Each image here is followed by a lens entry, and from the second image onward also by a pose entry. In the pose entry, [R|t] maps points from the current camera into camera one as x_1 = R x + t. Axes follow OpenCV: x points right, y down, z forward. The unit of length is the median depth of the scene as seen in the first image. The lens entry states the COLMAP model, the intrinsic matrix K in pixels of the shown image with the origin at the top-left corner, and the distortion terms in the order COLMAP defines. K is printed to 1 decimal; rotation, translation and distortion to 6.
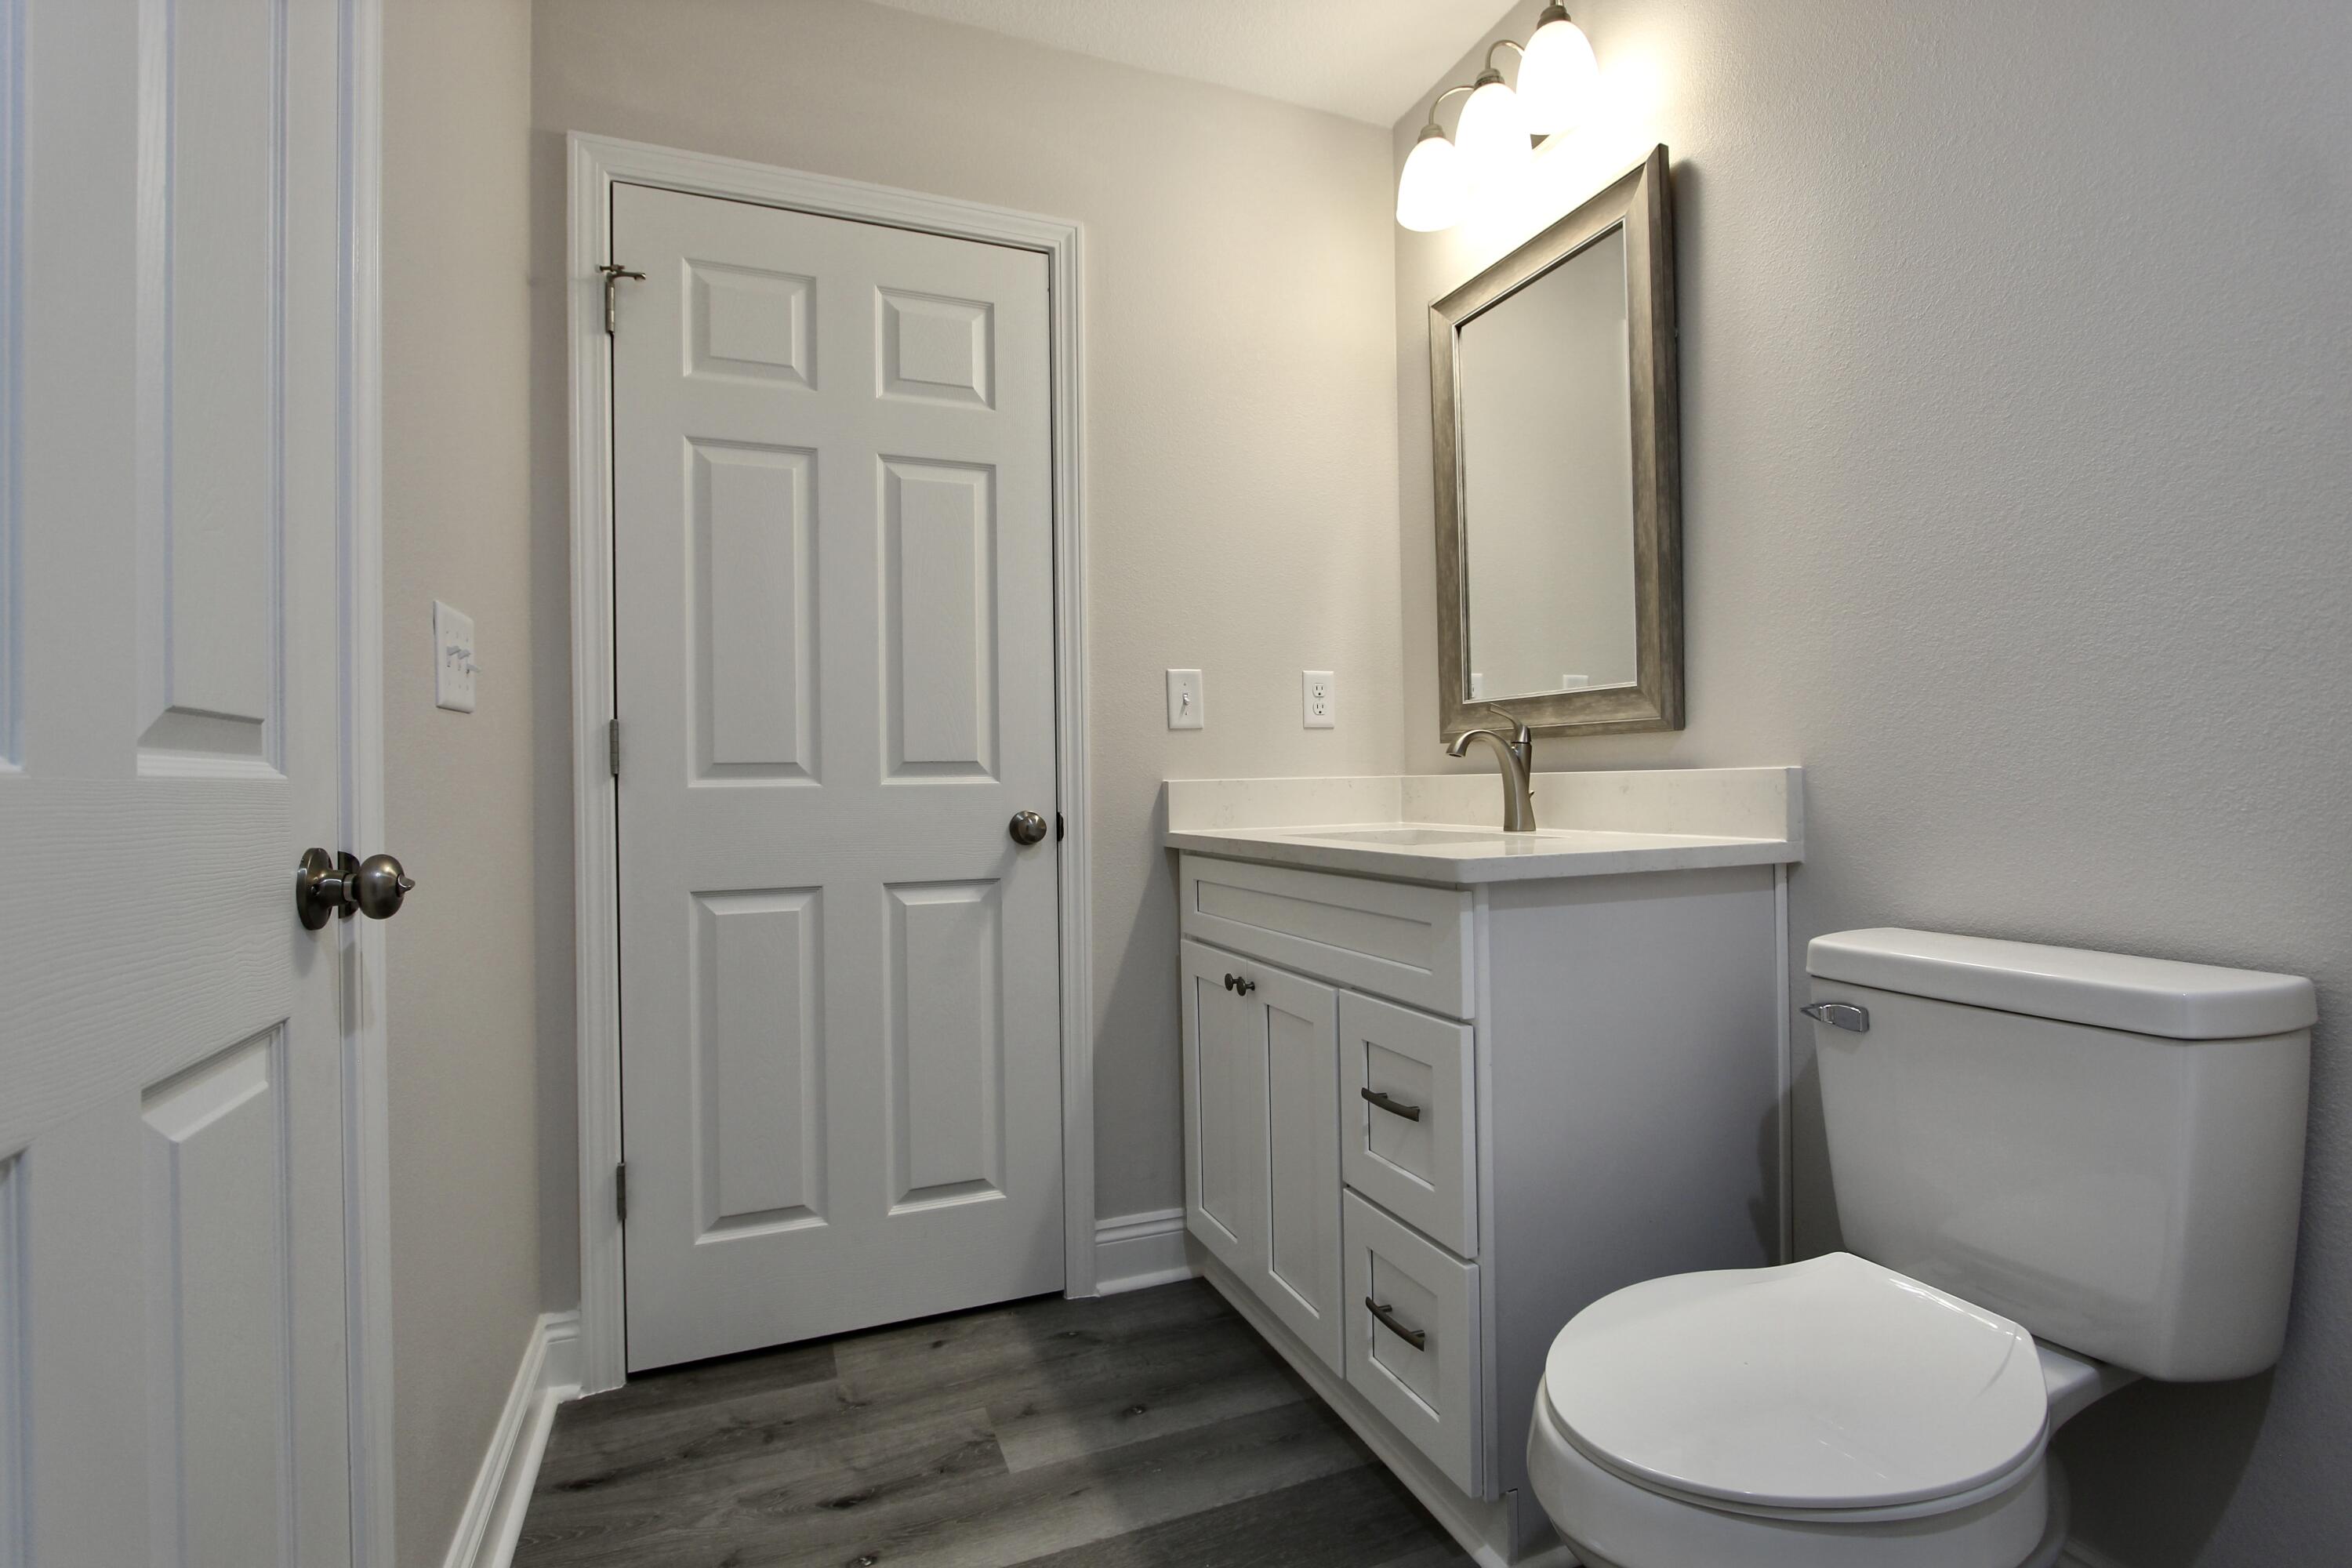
lens RADIAL K [[1103.8, 0, 1180.2], [0, 1103.8, 794.0], [0, 0, 1]] dist [-0.008393, -0.000149]
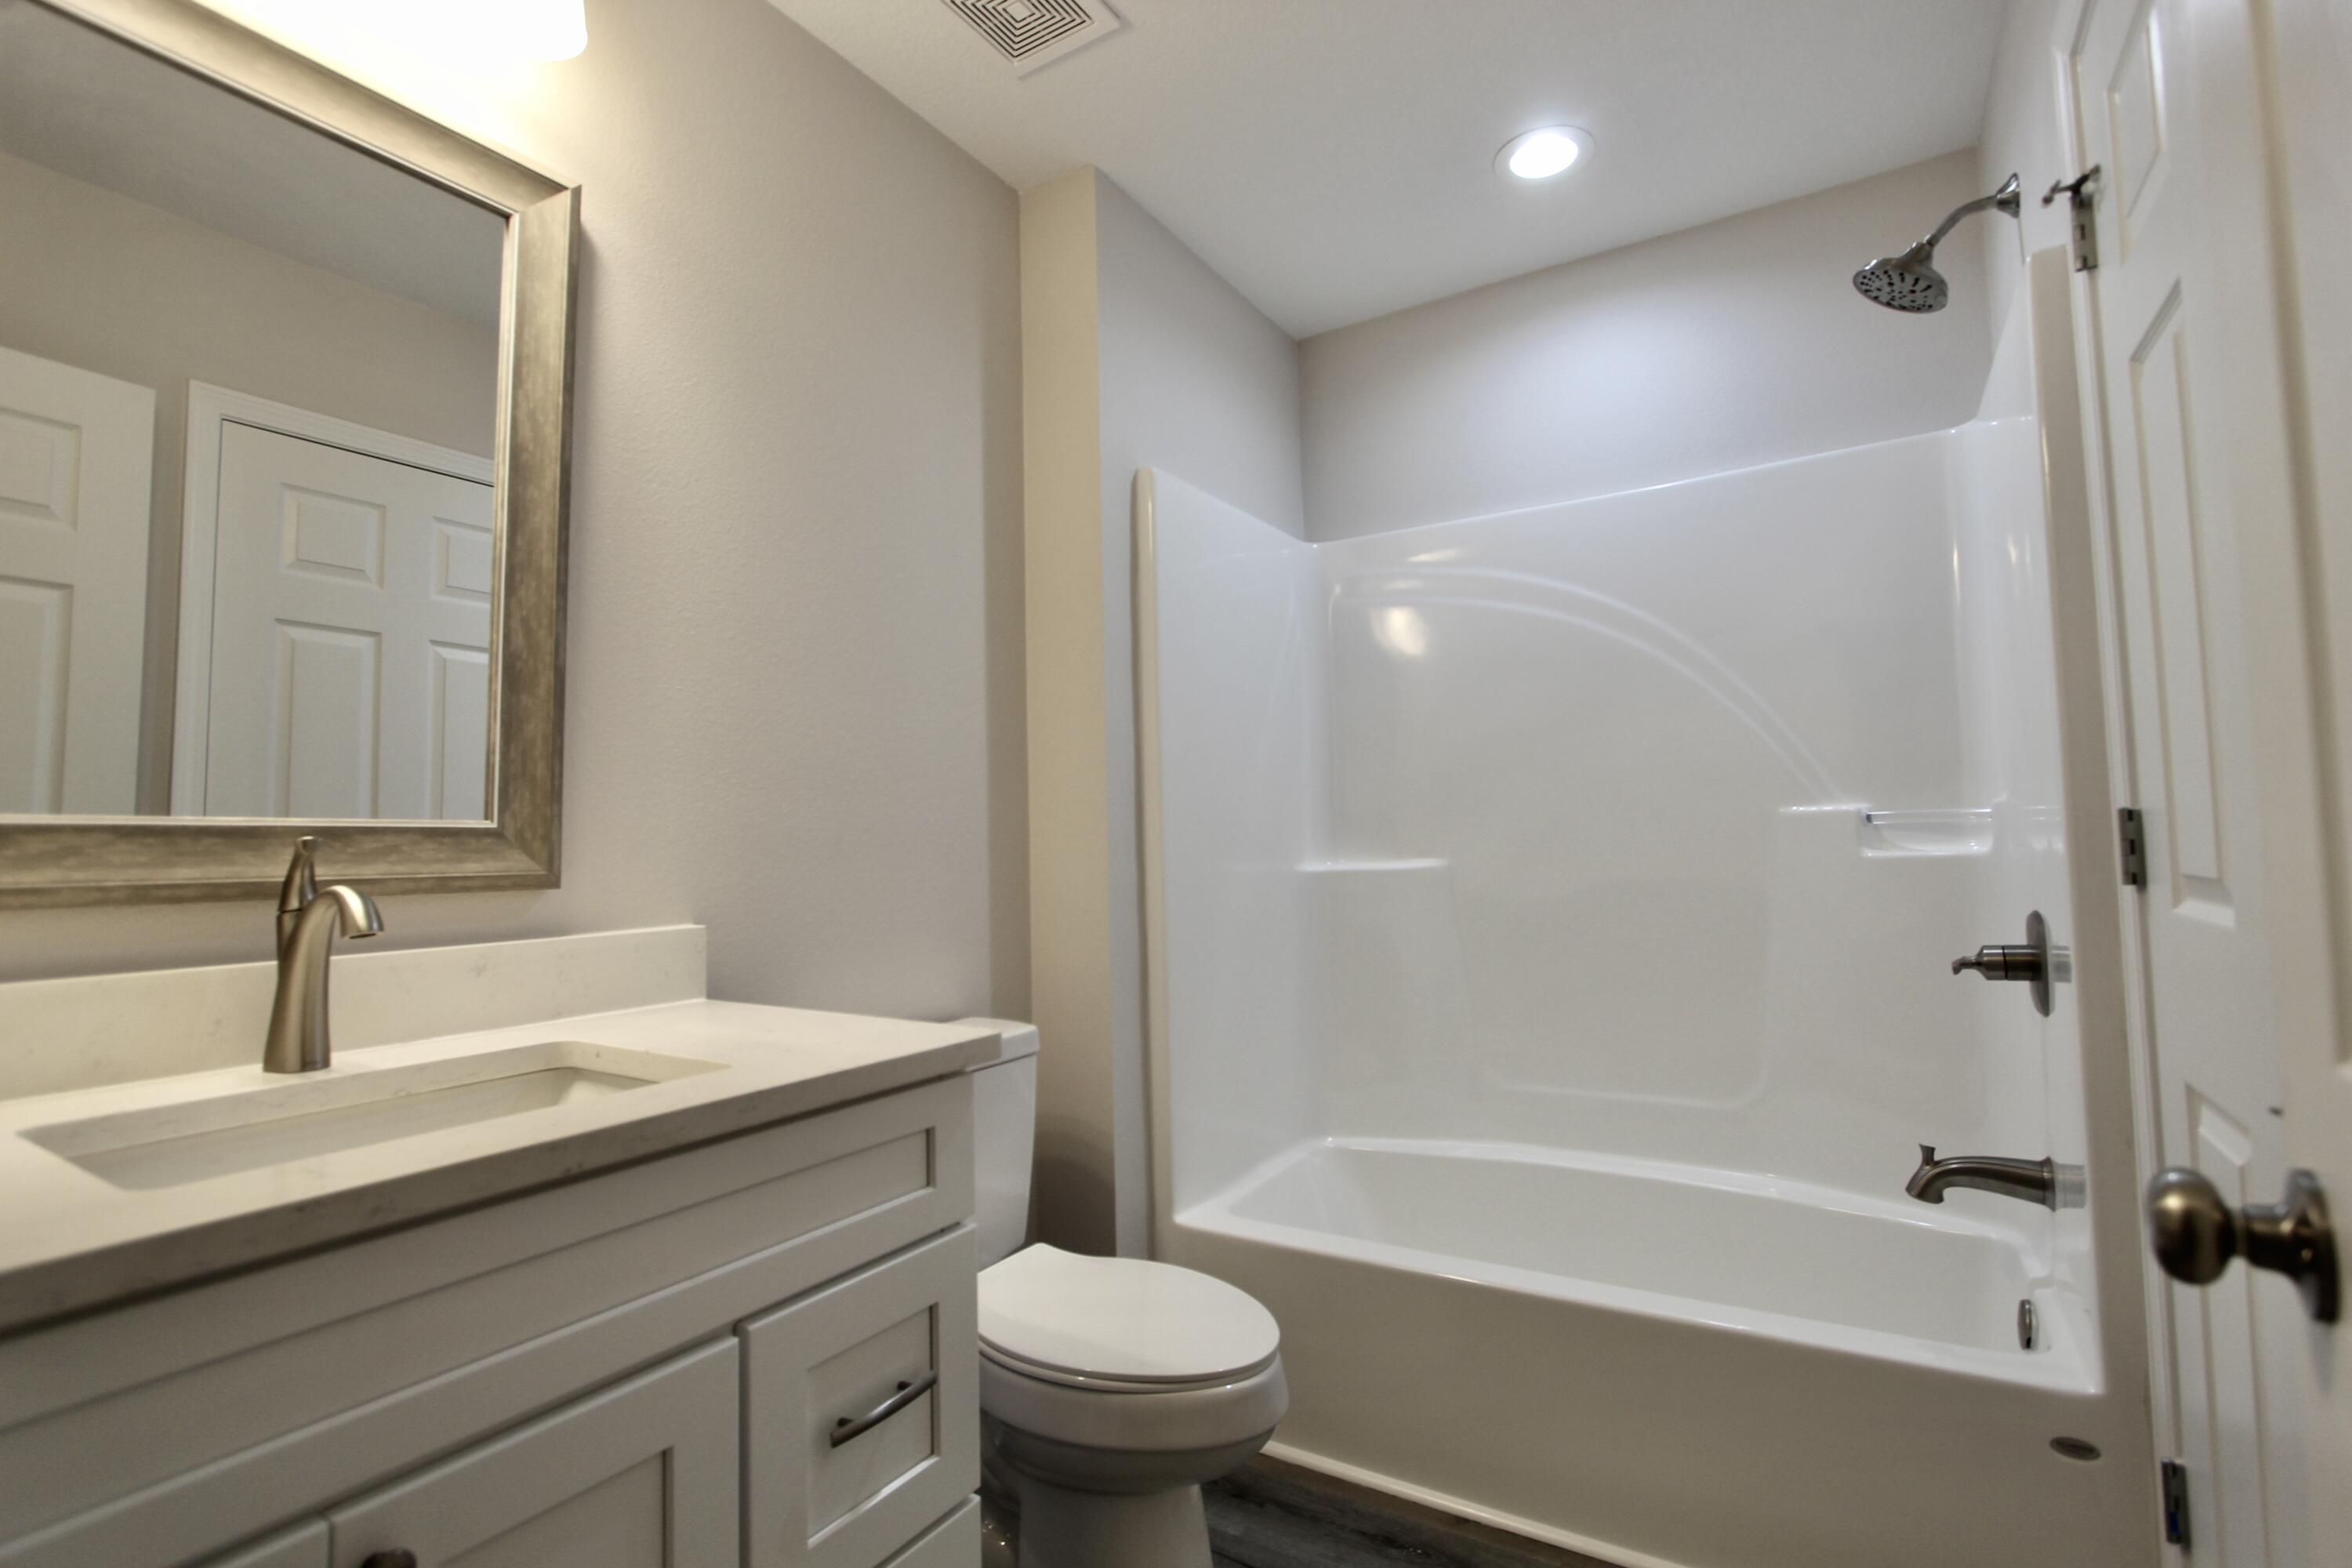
lens RADIAL K [[1103.8, 0, 1192.3], [0, 1103.8, 784.5], [0, 0, 1]] dist [-0.008393, -0.000149]
pose [[-0.603911, 0.067377, 0.794199, -0.411984], [0.032261, 0.997670, -0.060108, -0.061186], [-0.796399, -0.010678, -0.604678, 0.974133]]
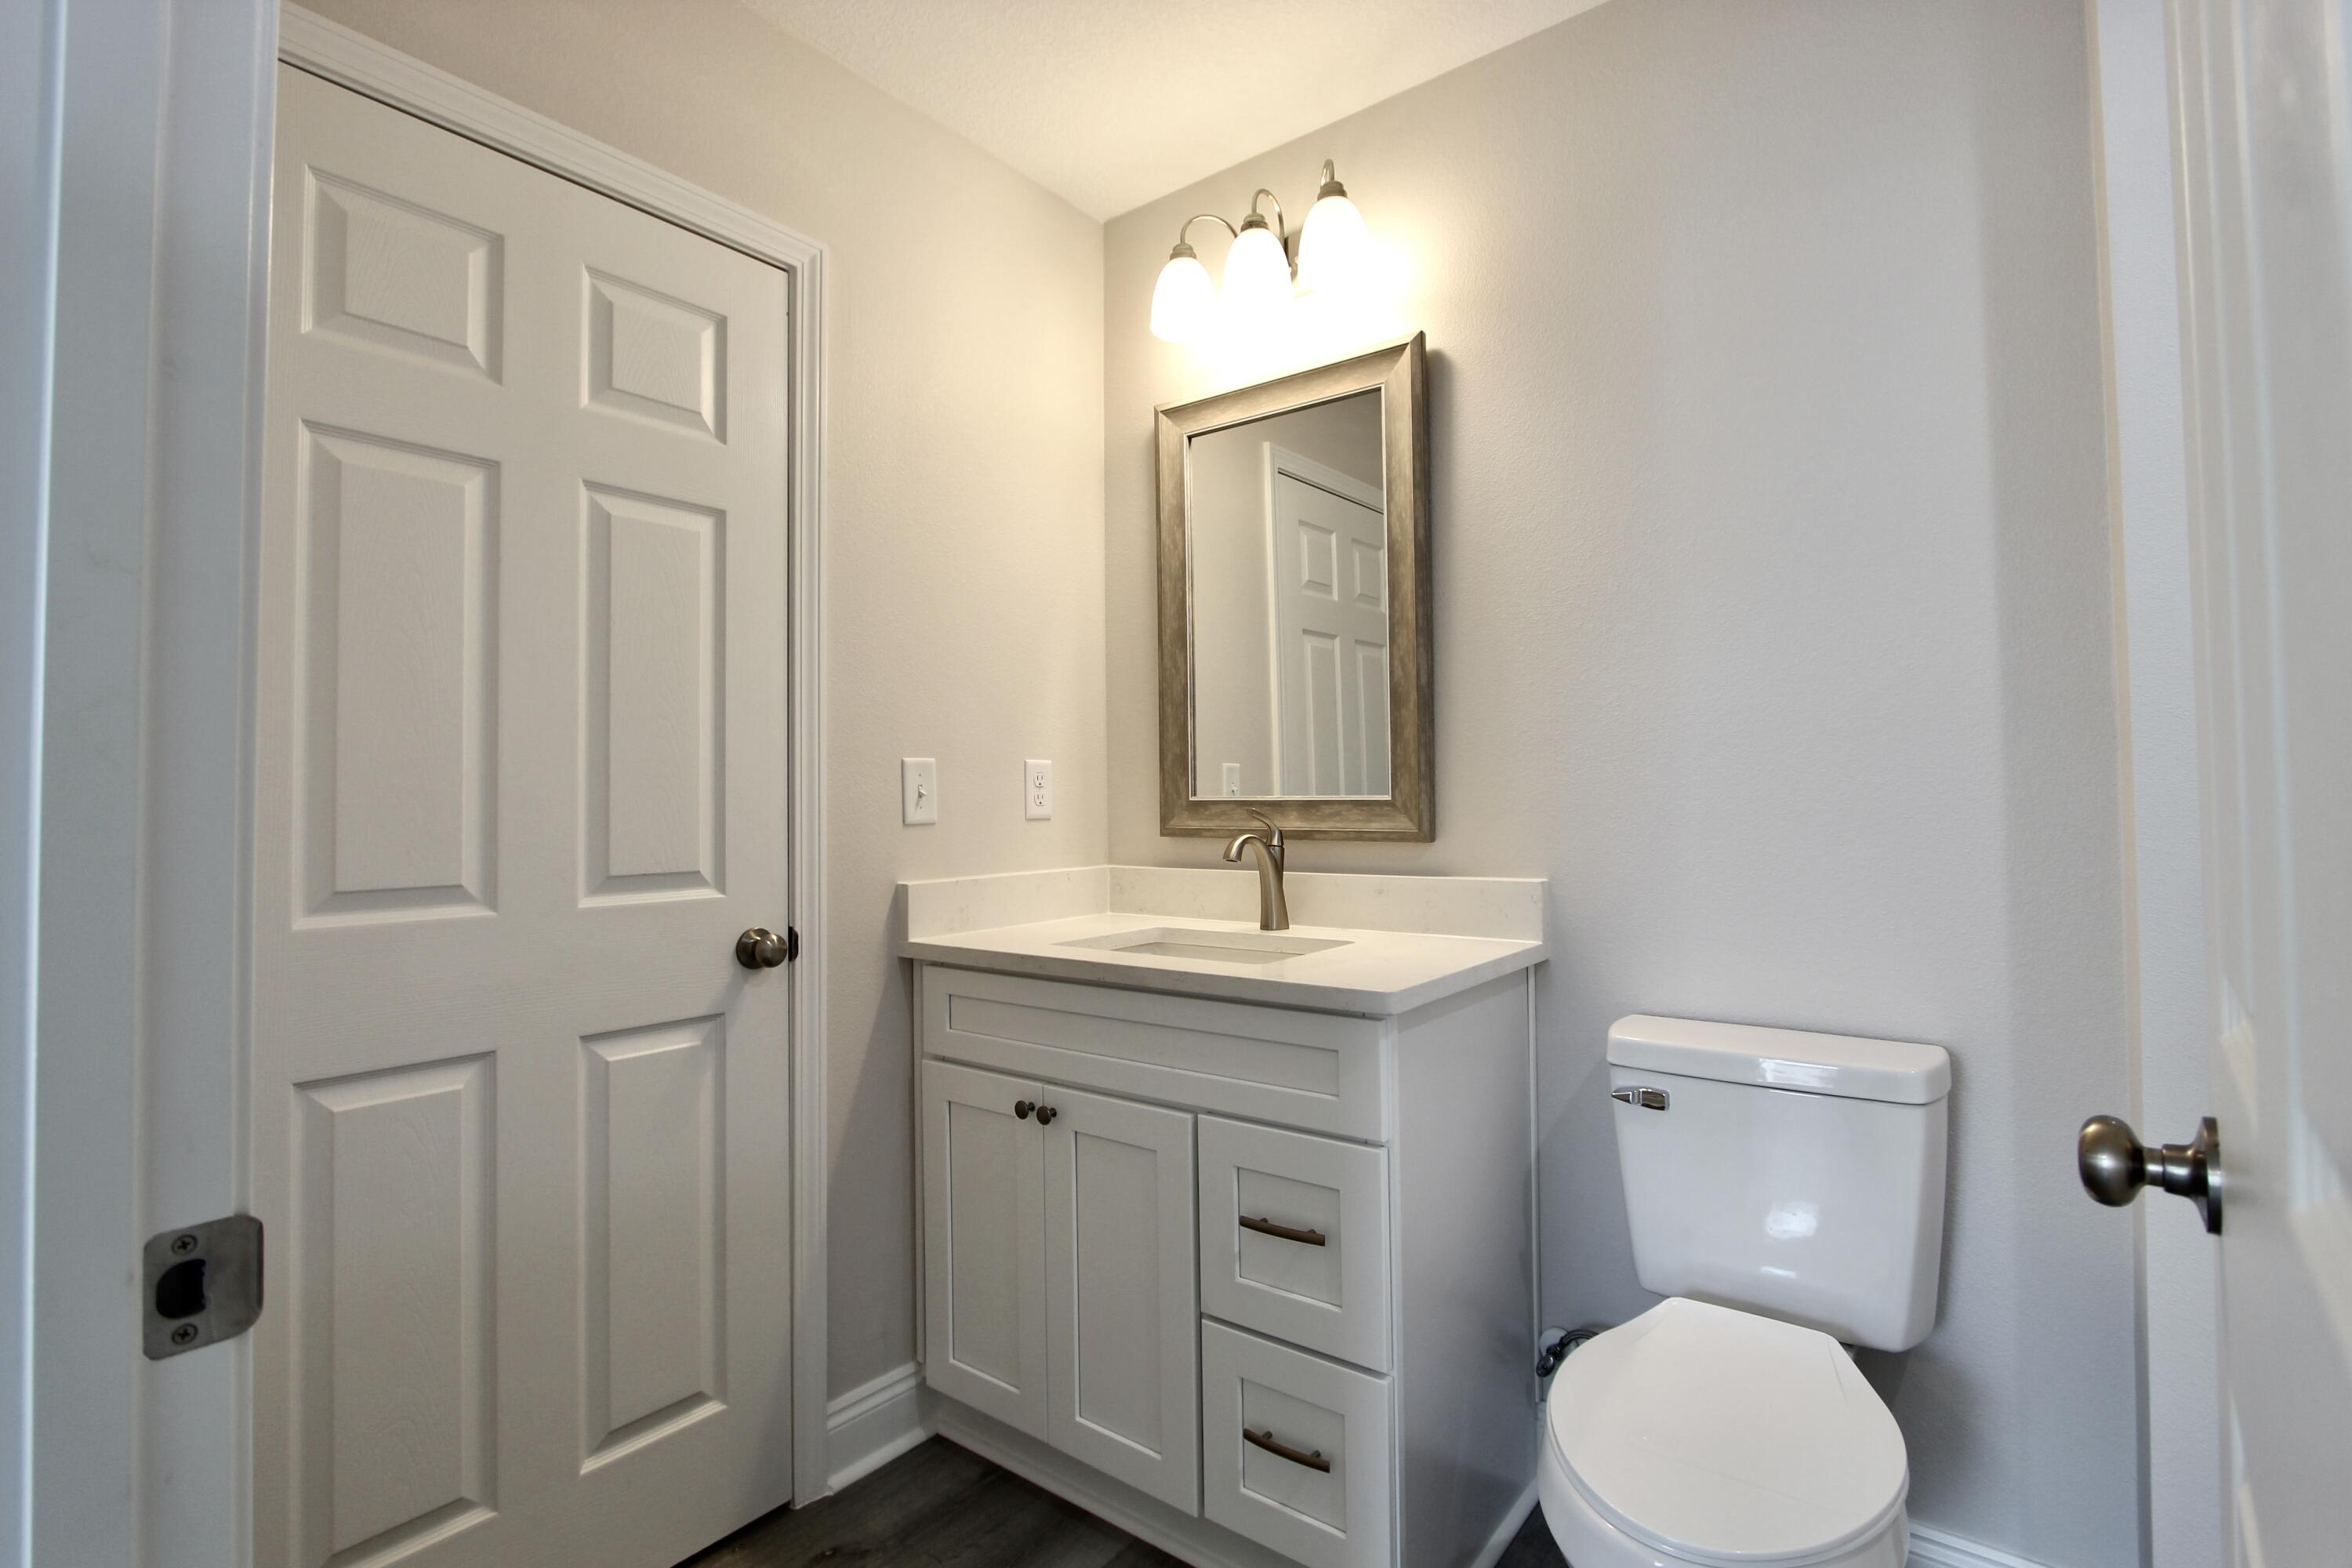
lens RADIAL K [[1103.8, 0, 1179.4], [0, 1103.8, 788.6], [0, 0, 1]] dist [-0.008393, -0.000149]
pose [[0.861778, 0.013714, 0.507101, -0.307591], [0.000980, 0.999588, -0.028697, -0.070363], [-0.507285, 0.025228, 0.861409, 0.130022]]
